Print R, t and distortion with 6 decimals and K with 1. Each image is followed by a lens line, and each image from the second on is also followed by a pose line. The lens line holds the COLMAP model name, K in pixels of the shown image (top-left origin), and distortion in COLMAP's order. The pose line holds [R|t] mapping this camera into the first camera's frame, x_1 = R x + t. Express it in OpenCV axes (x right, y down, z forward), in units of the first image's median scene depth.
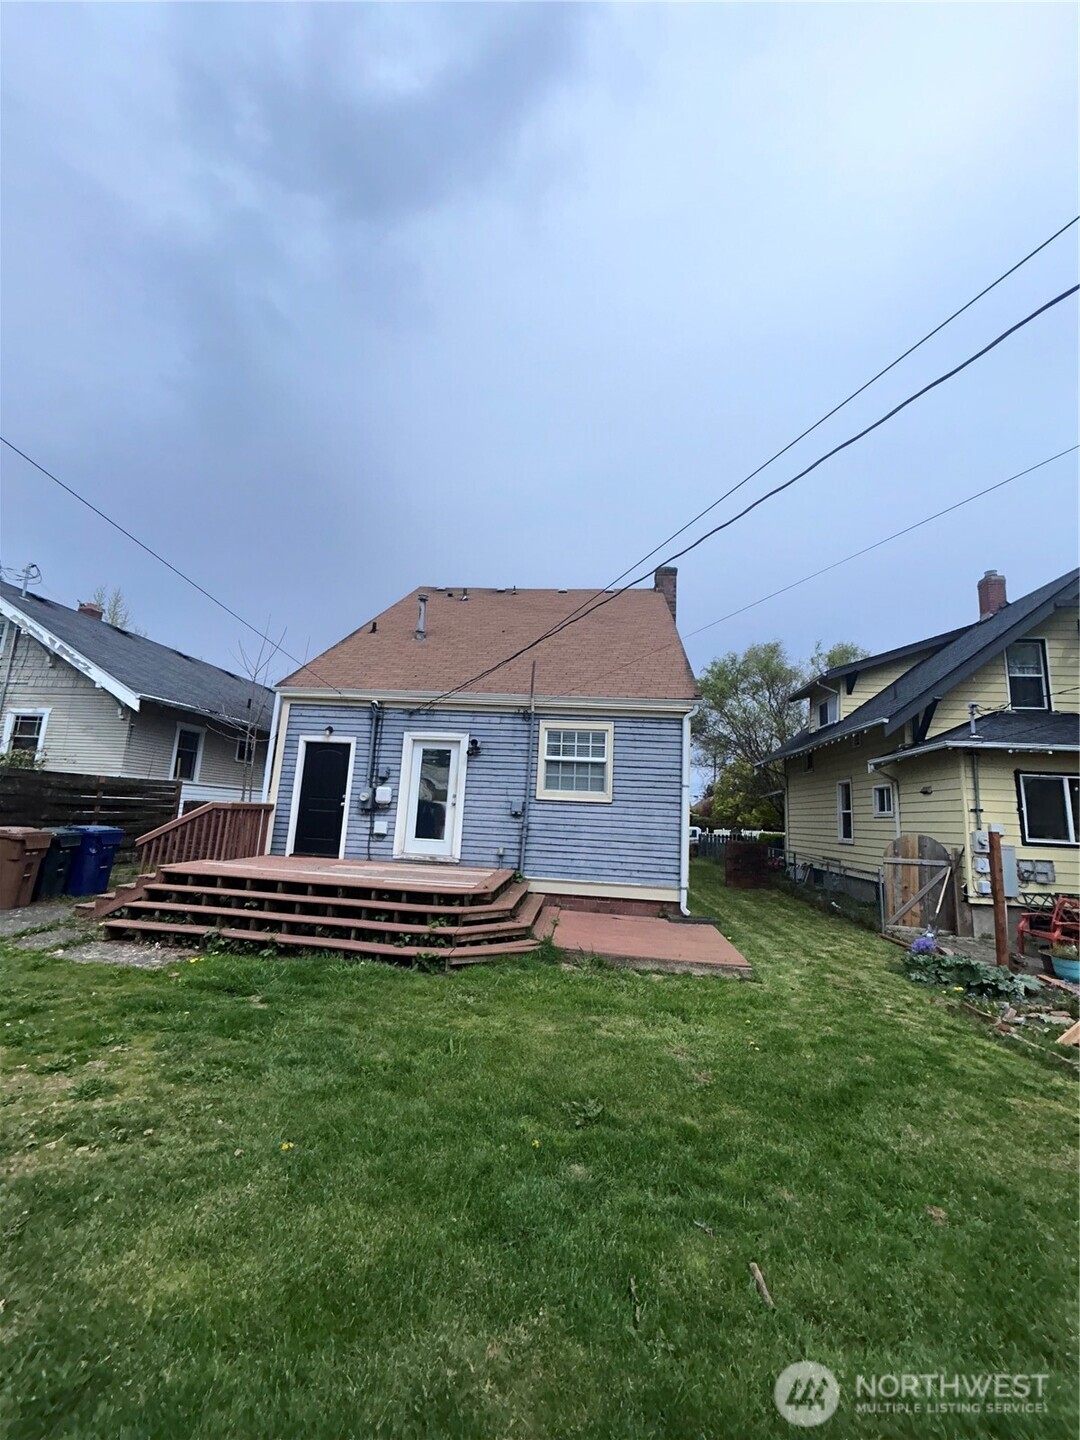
lens RADIAL K [[575.6, 0, 539.1], [0, 575.6, 716.2], [0, 0, 1]] dist [0.001920, 0.000249]
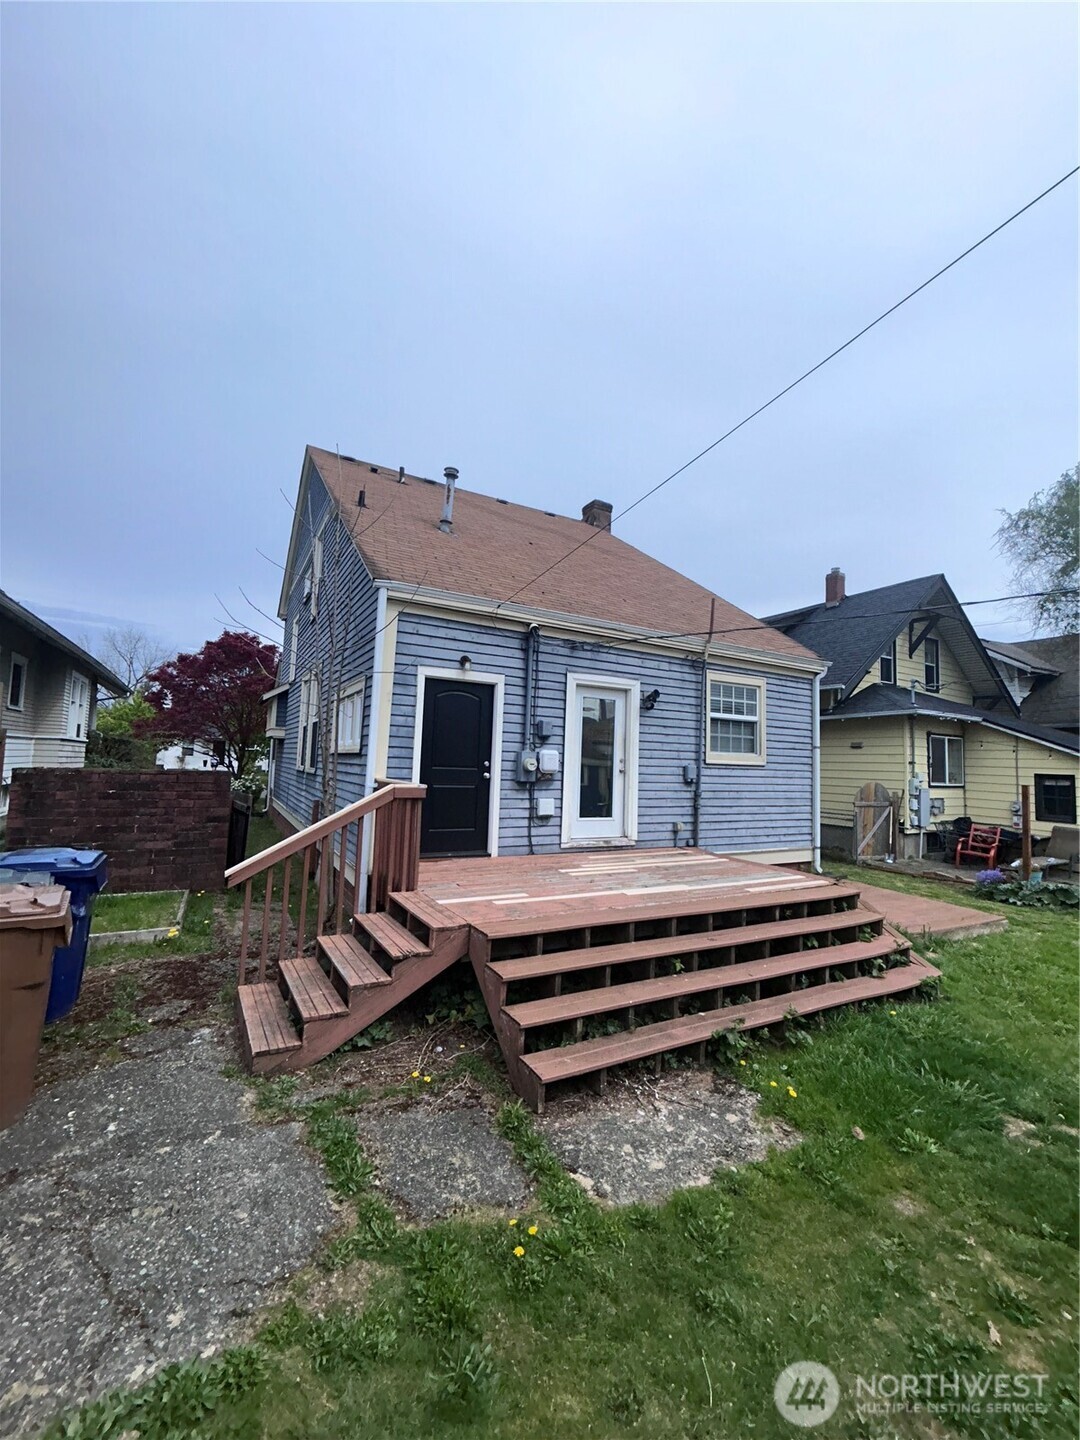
lens RADIAL K [[575.6, 0, 535.7], [0, 575.6, 717.1], [0, 0, 1]] dist [0.001920, 0.000249]
pose [[0.823432, 0.022264, 0.566978, -0.683010], [-0.091112, 0.991452, 0.093393, 0.019112], [-0.560052, -0.128561, 0.818421, 0.440545]]
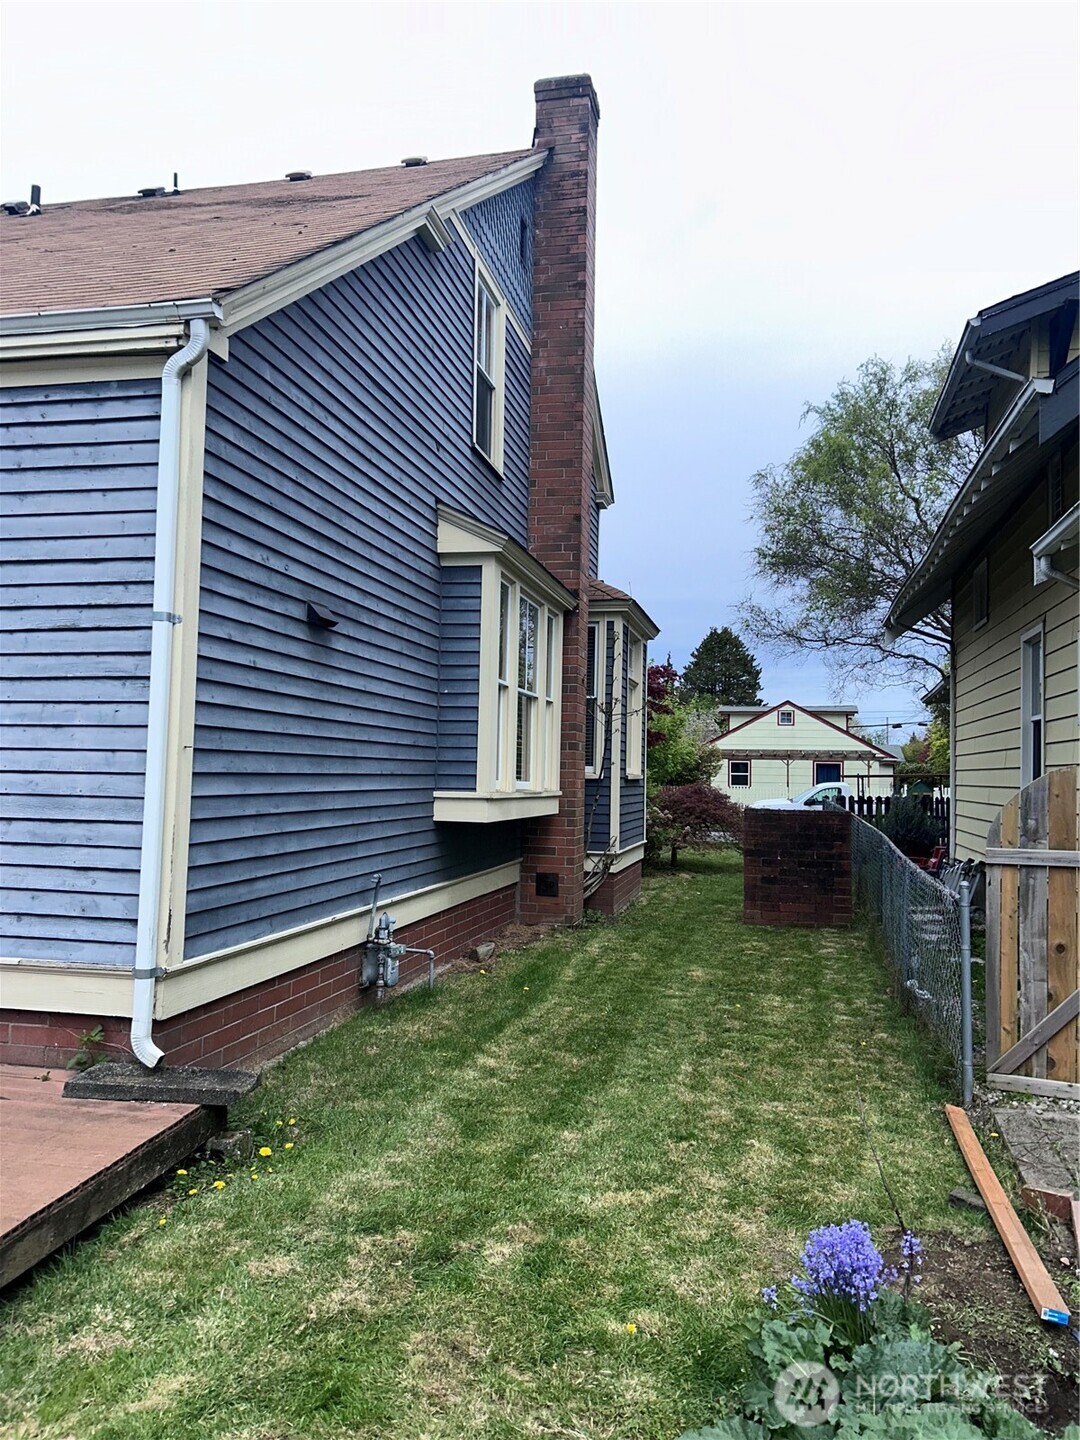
lens RADIAL K [[1065.5, 0, 534.8], [0, 1065.5, 722.6], [0, 0, 1]] dist [0.014090, -0.006400]
pose [[0.991089, -0.037570, -0.127793, 0.474909], [0.052605, 0.991809, 0.116391, 0.116077], [0.122374, -0.122076, 0.984948, 0.482152]]
